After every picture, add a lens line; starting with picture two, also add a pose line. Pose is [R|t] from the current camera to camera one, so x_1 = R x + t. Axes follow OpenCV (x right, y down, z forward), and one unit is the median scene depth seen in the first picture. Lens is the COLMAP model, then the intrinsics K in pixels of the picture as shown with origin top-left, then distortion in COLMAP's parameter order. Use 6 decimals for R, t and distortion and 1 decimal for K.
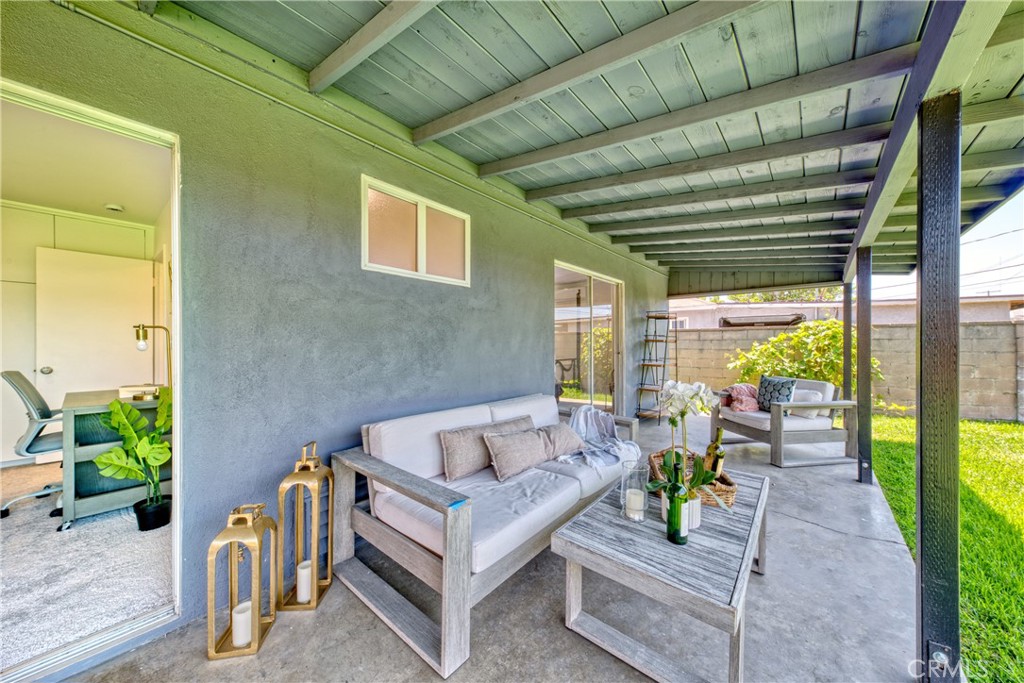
lens RADIAL K [[354.4, 0, 517.8], [0, 354.4, 342.1], [0, 0, 1]] dist [0.016319, -0.005024]
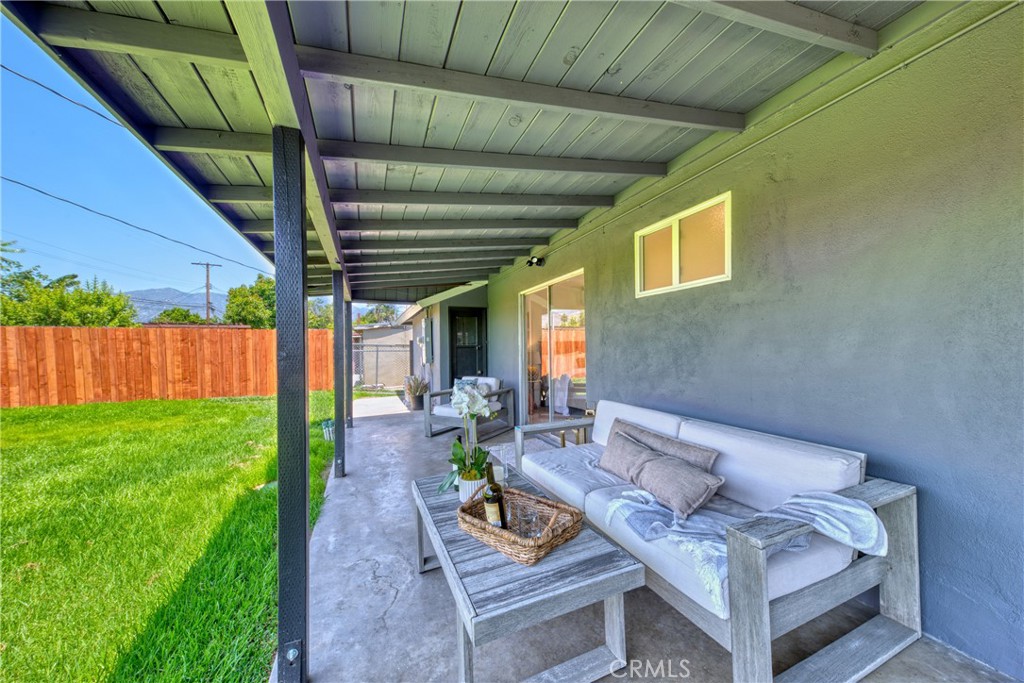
lens RADIAL K [[354.4, 0, 517.8], [0, 354.4, 342.1], [0, 0, 1]] dist [0.016319, -0.005024]
pose [[-0.453670, -0.013224, -0.891072, 0.769752], [0.017239, 0.999573, -0.023611, -0.001184], [0.891003, -0.026073, -0.453248, 0.886063]]
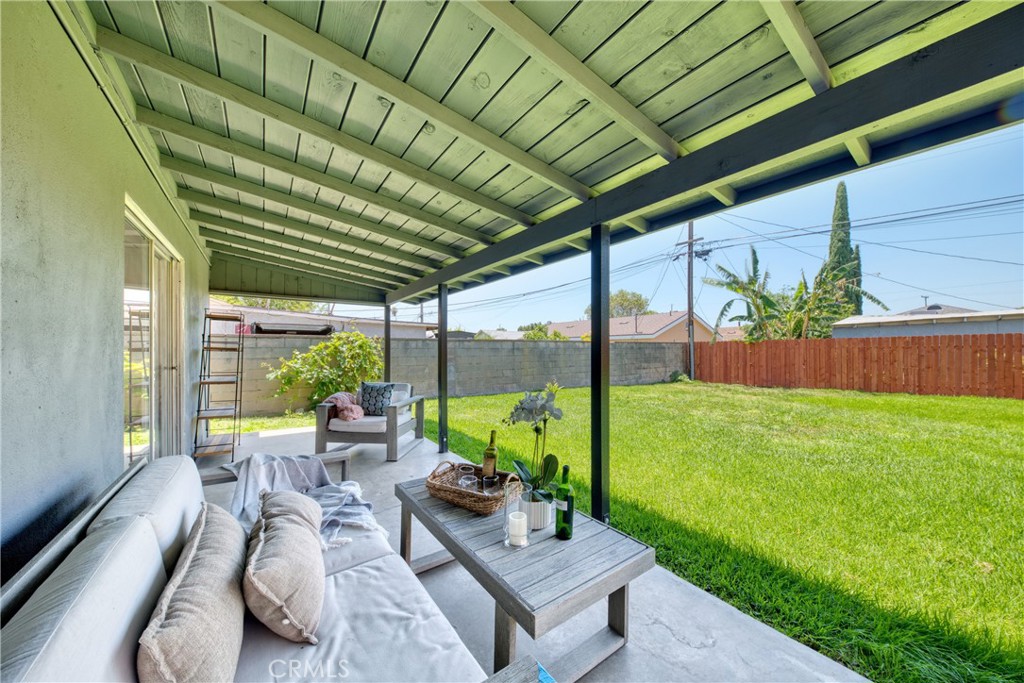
lens RADIAL K [[351.3, 0, 510.5], [0, 351.3, 355.6], [0, 0, 1]] dist [-0.000006, -0.009441]
pose [[0.257230, -0.014799, 0.966237, -0.295172], [-0.003538, 0.999862, 0.016256, -0.007615], [-0.966344, -0.007600, 0.257142, 0.418365]]
